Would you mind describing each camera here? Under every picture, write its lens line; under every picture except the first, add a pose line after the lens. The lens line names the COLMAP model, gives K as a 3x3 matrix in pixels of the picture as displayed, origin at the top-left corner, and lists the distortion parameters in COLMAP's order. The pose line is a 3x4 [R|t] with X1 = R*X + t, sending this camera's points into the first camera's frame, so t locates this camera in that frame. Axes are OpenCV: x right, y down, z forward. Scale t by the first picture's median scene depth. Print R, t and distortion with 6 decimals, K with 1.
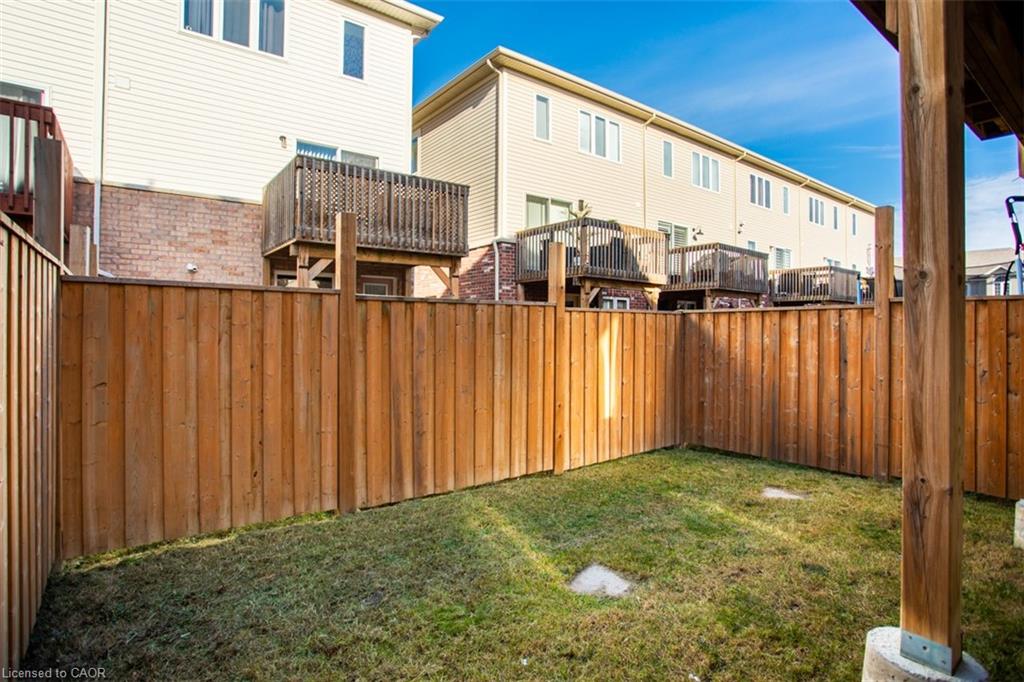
lens RADIAL K [[519.9, 0, 509.8], [0, 519.9, 328.9], [0, 0, 1]] dist [-0.042666, 0.000557]
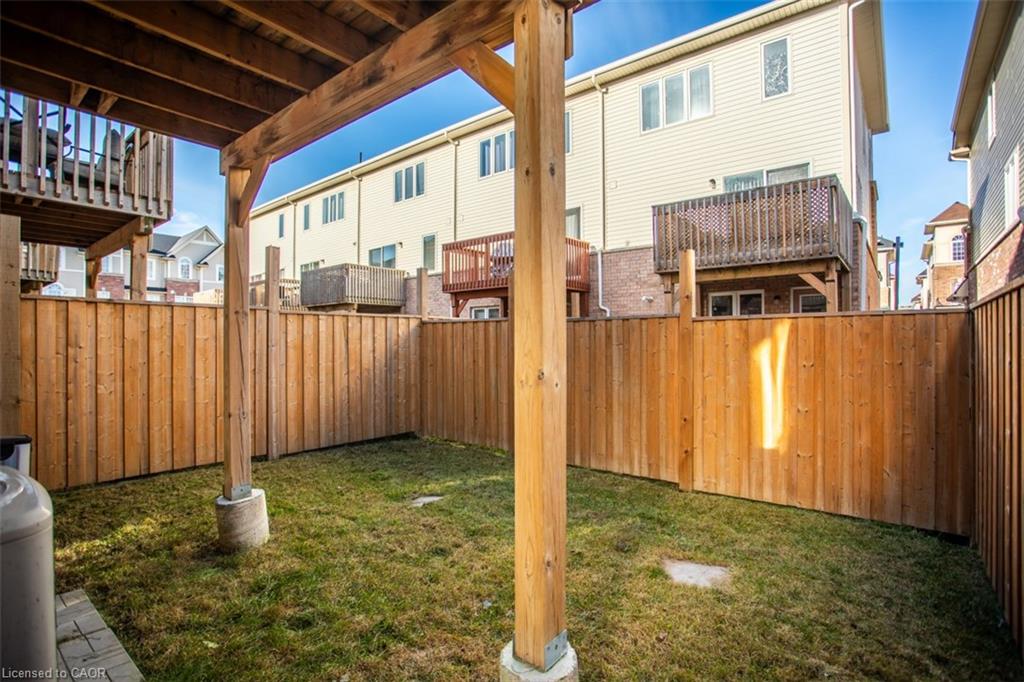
lens RADIAL K [[495.2, 0, 512.0], [0, 495.2, 341.0], [0, 0, 1]] dist [-0.051585, 0.020101]
pose [[0.238040, -0.005749, -0.971238, 0.767094], [0.003052, 0.999982, -0.005171, 0.004515], [0.971251, -0.001733, 0.238053, 0.388989]]
